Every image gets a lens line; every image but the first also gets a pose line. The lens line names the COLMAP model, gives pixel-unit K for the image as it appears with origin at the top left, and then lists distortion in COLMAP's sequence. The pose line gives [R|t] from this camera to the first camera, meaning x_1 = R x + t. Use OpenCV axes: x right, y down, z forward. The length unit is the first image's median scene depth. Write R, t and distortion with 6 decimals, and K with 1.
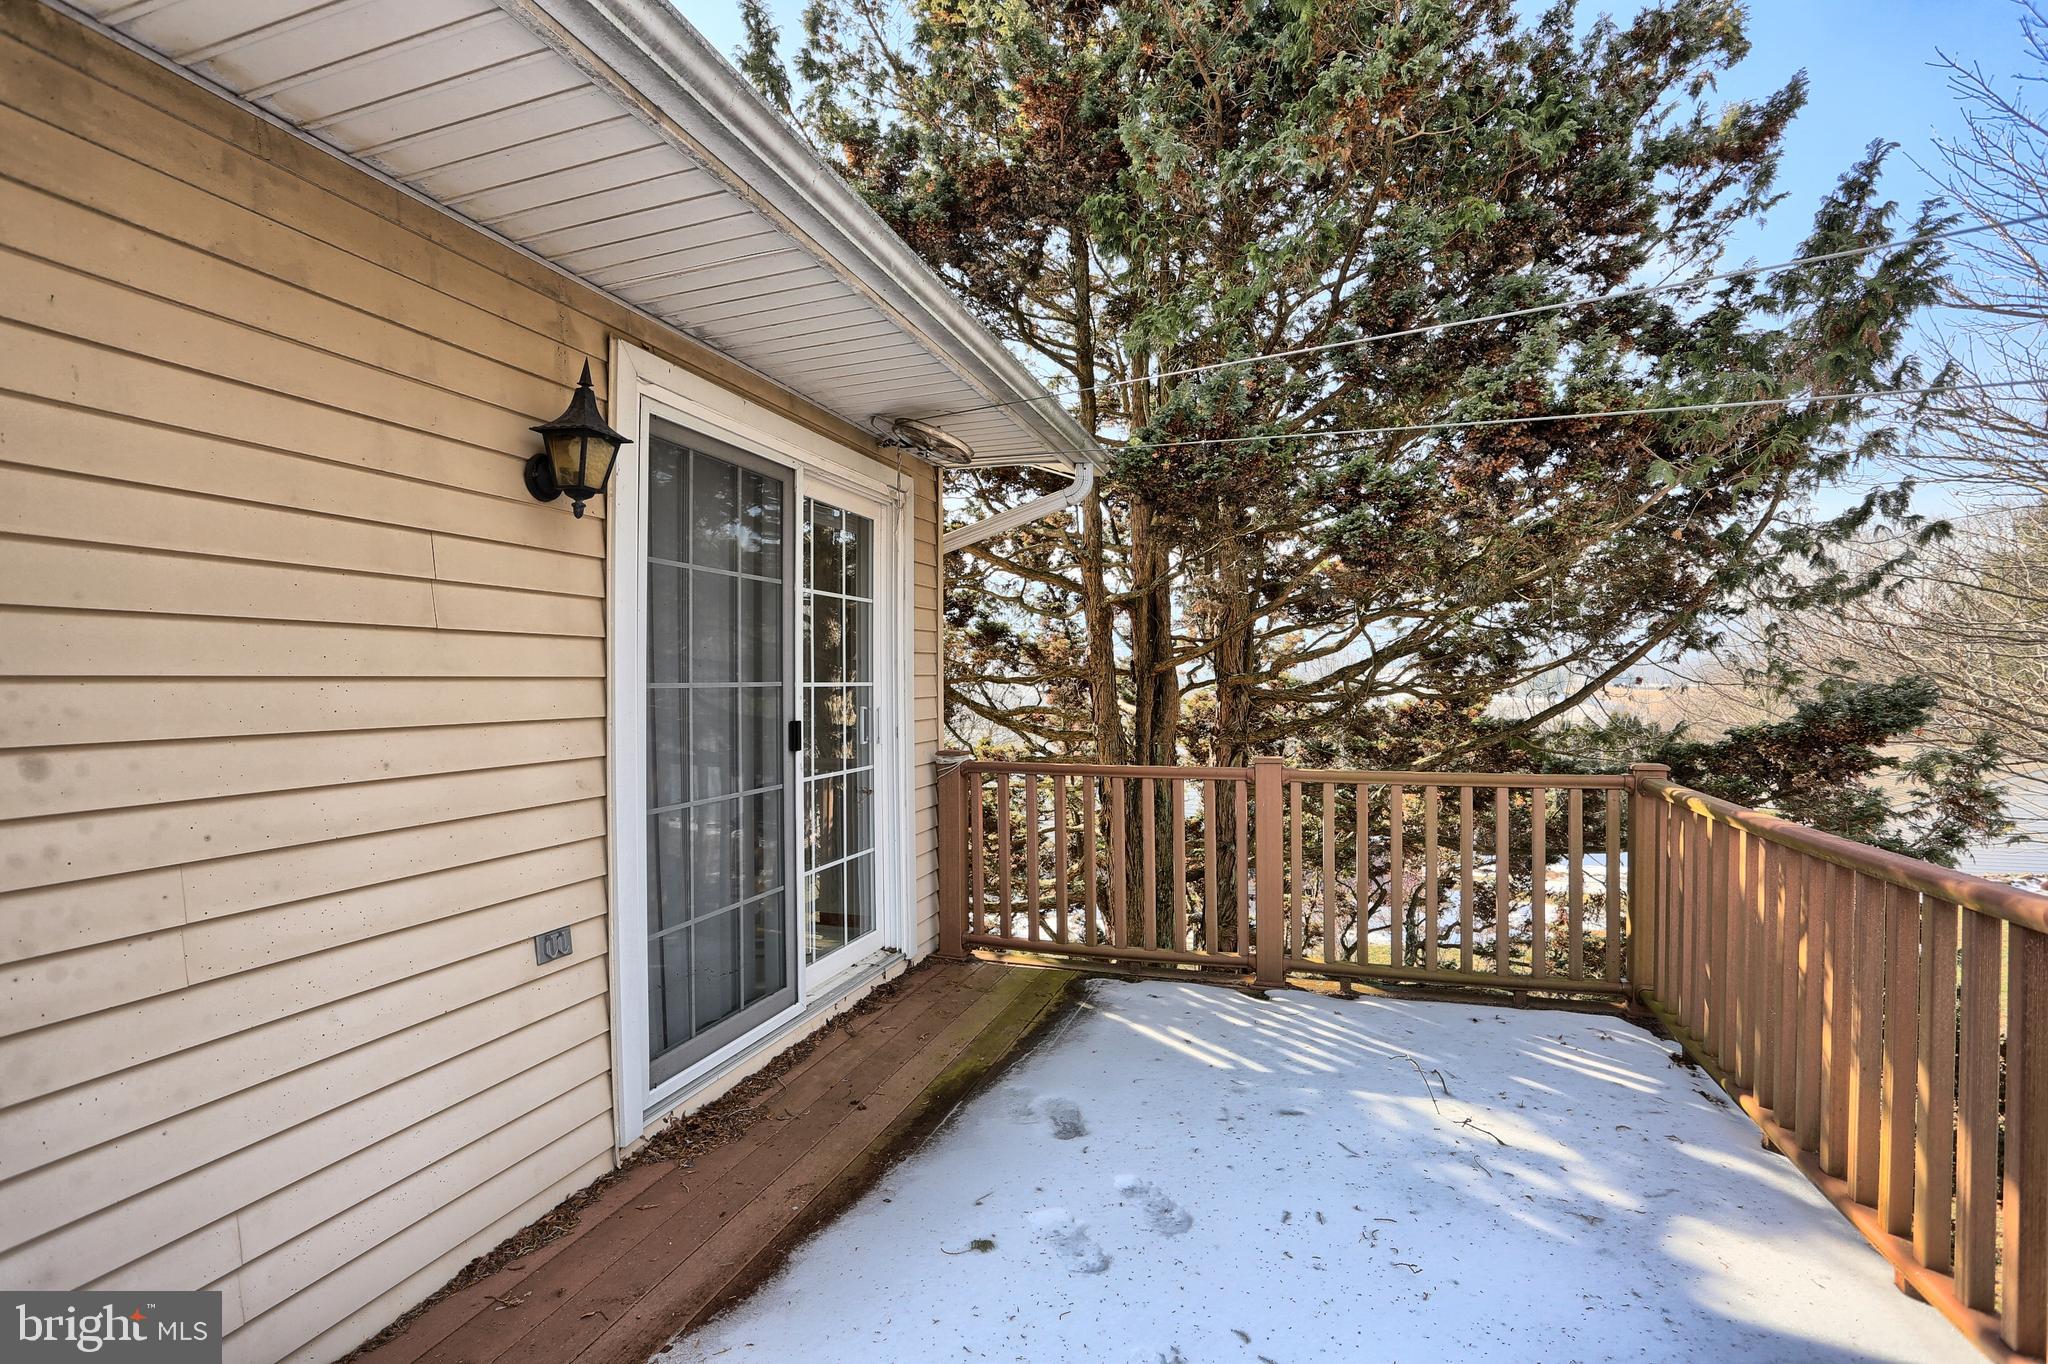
lens RADIAL K [[1004.7, 0, 1024.0], [0, 1004.7, 682.0], [0, 0, 1]] dist [-0.045672, 0.022408]
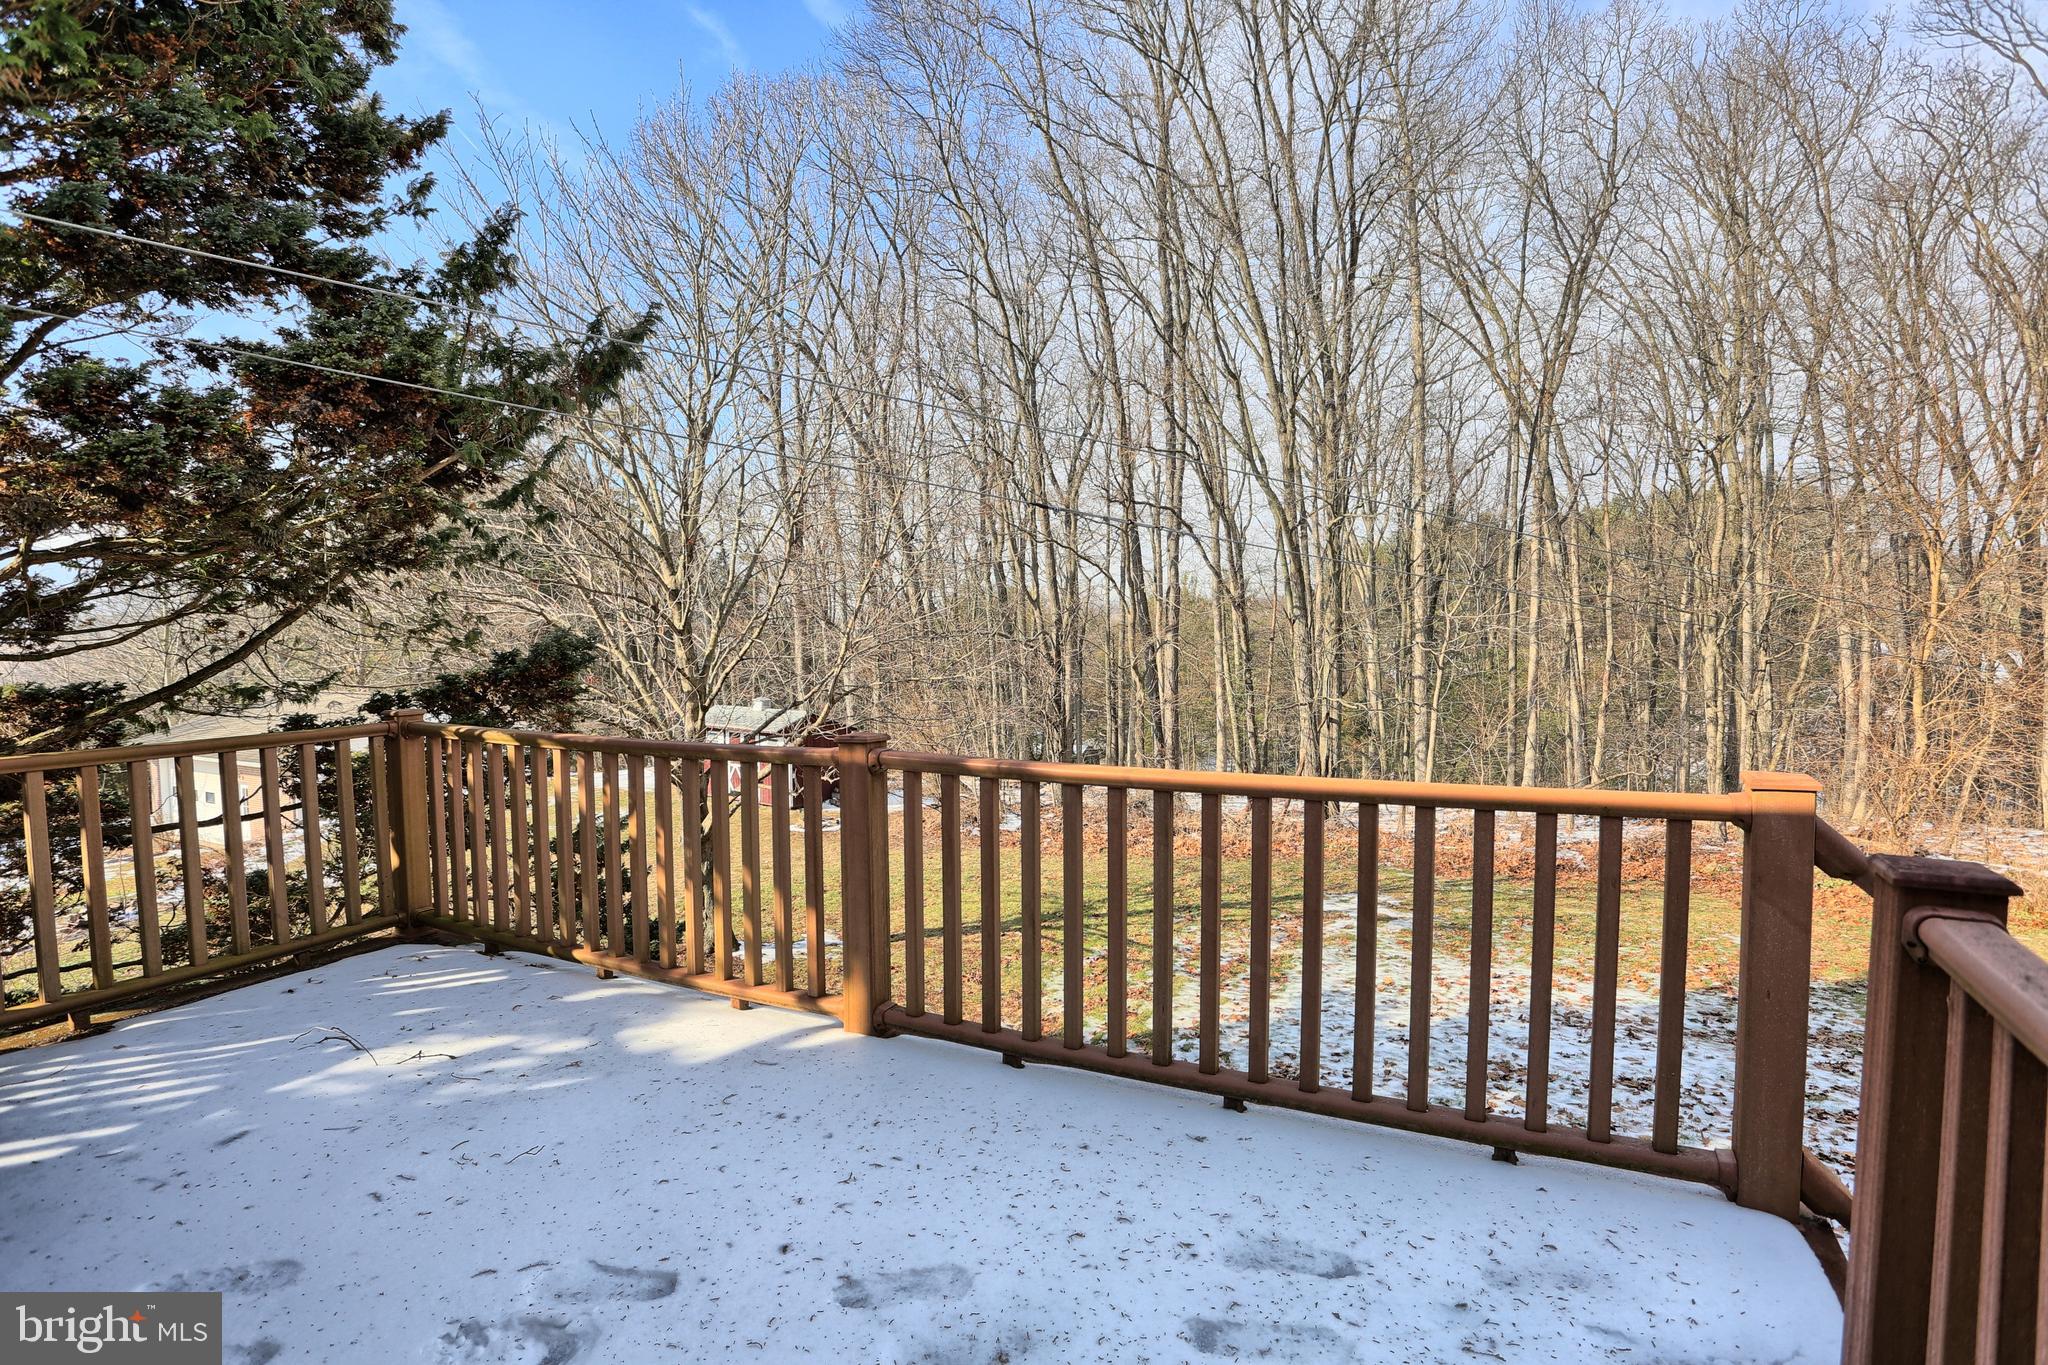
lens RADIAL K [[1004.7, 0, 1024.0], [0, 1004.7, 682.5], [0, 0, 1]] dist [-0.045672, 0.022408]
pose [[0.191282, -0.062202, 0.979562, -0.405329], [0.013090, 0.998063, 0.060820, -0.006407], [-0.981448, 0.001189, 0.191725, 0.153251]]
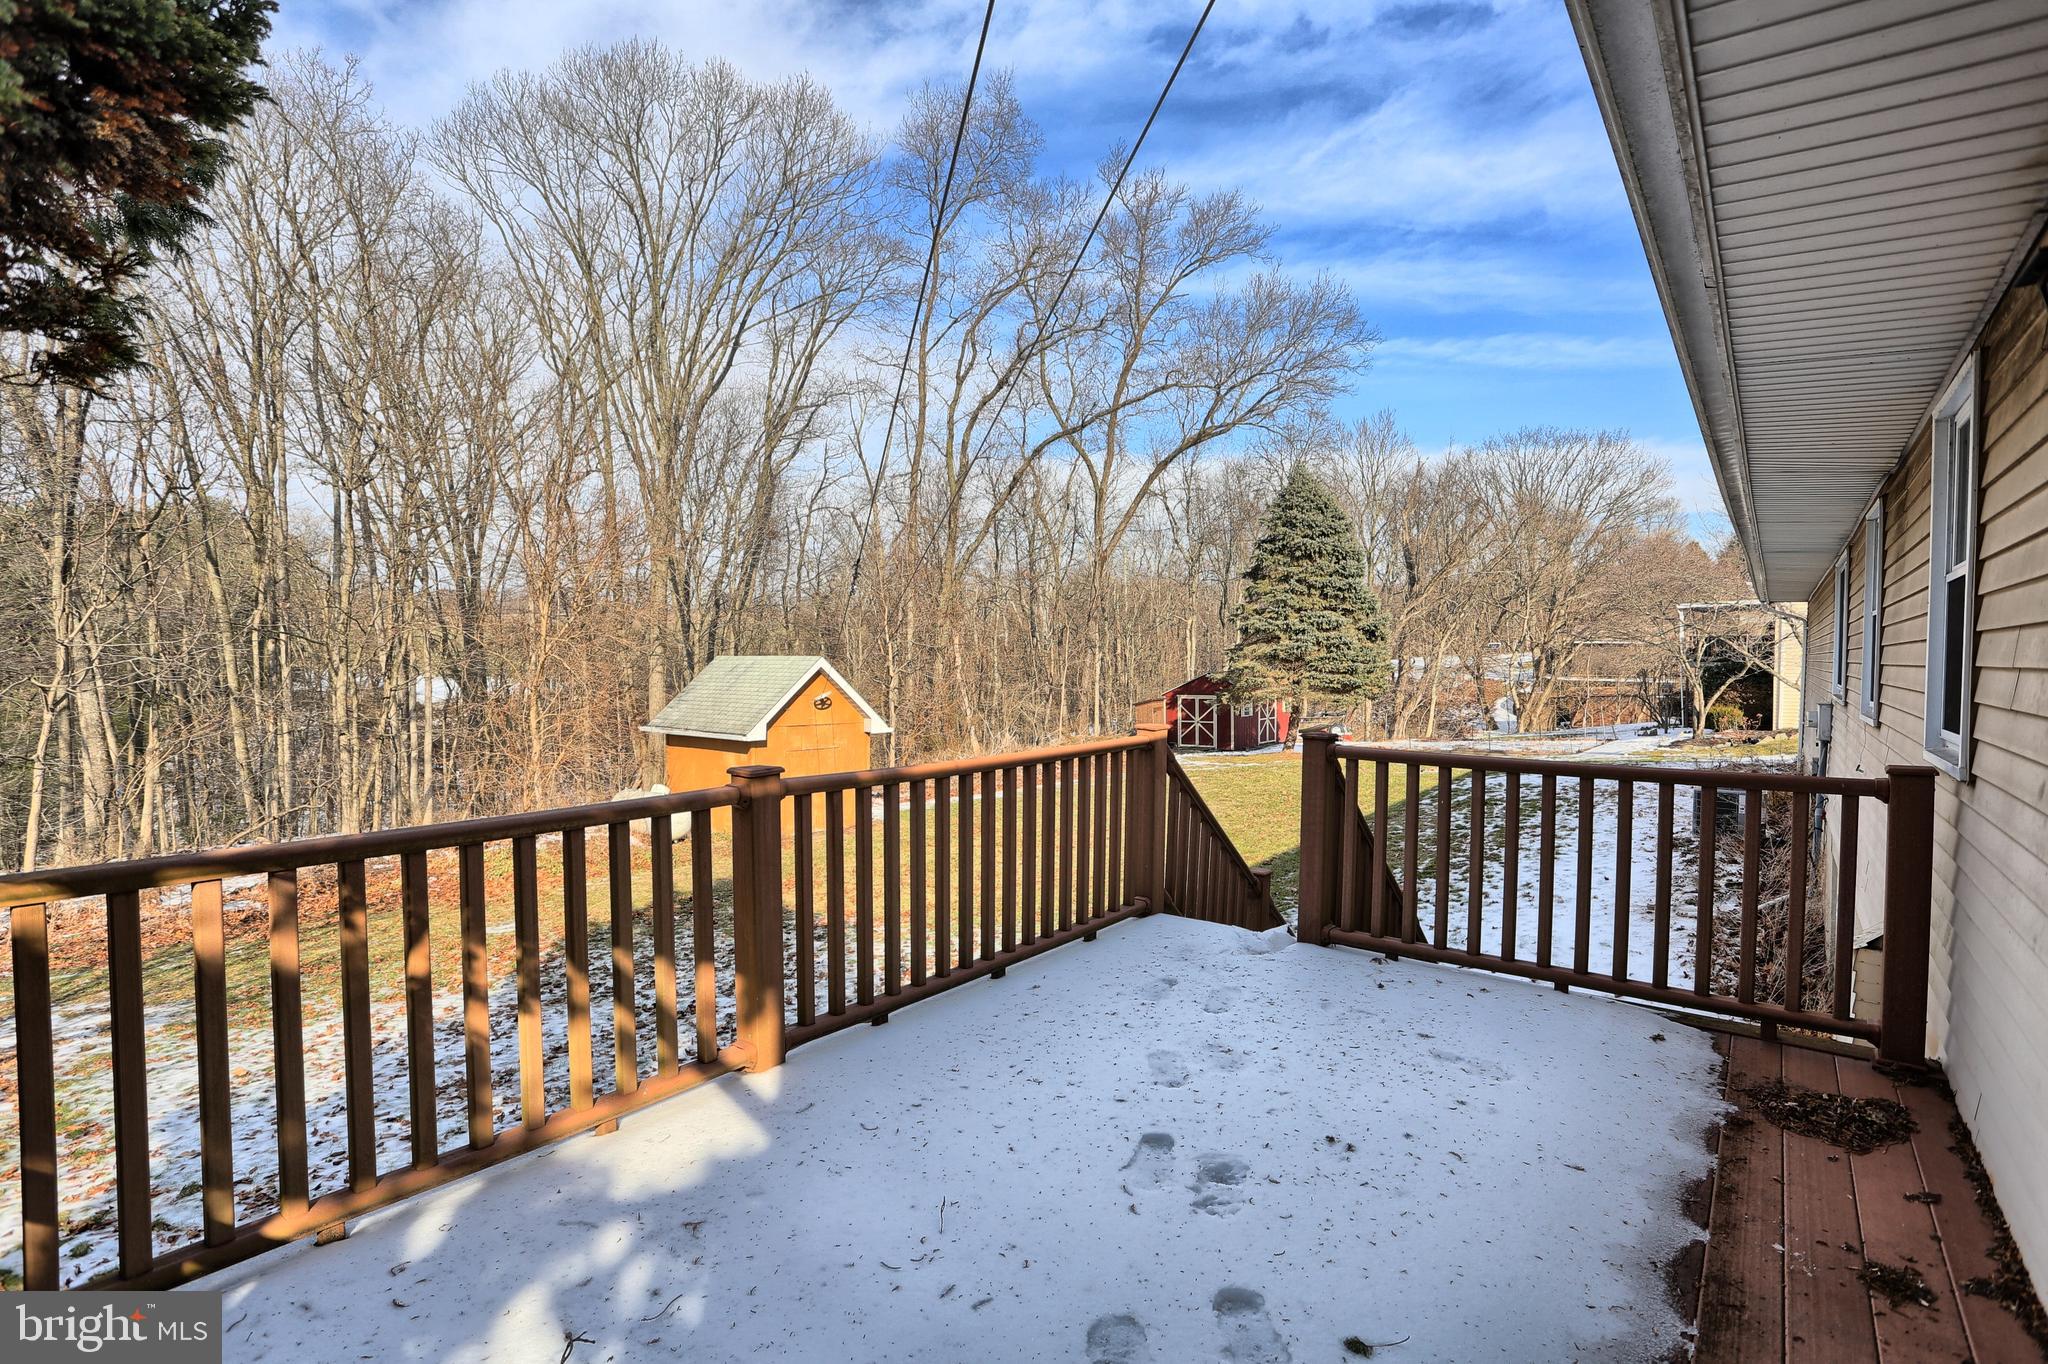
lens RADIAL K [[1004.7, 0, 1024.0], [0, 1004.7, 682.0], [0, 0, 1]] dist [-0.045672, 0.022408]
pose [[-0.914166, -0.016625, 0.404998, -0.087407], [0.000111, 0.999148, 0.041266, -0.022170], [-0.405339, 0.037769, -0.913386, 1.363162]]
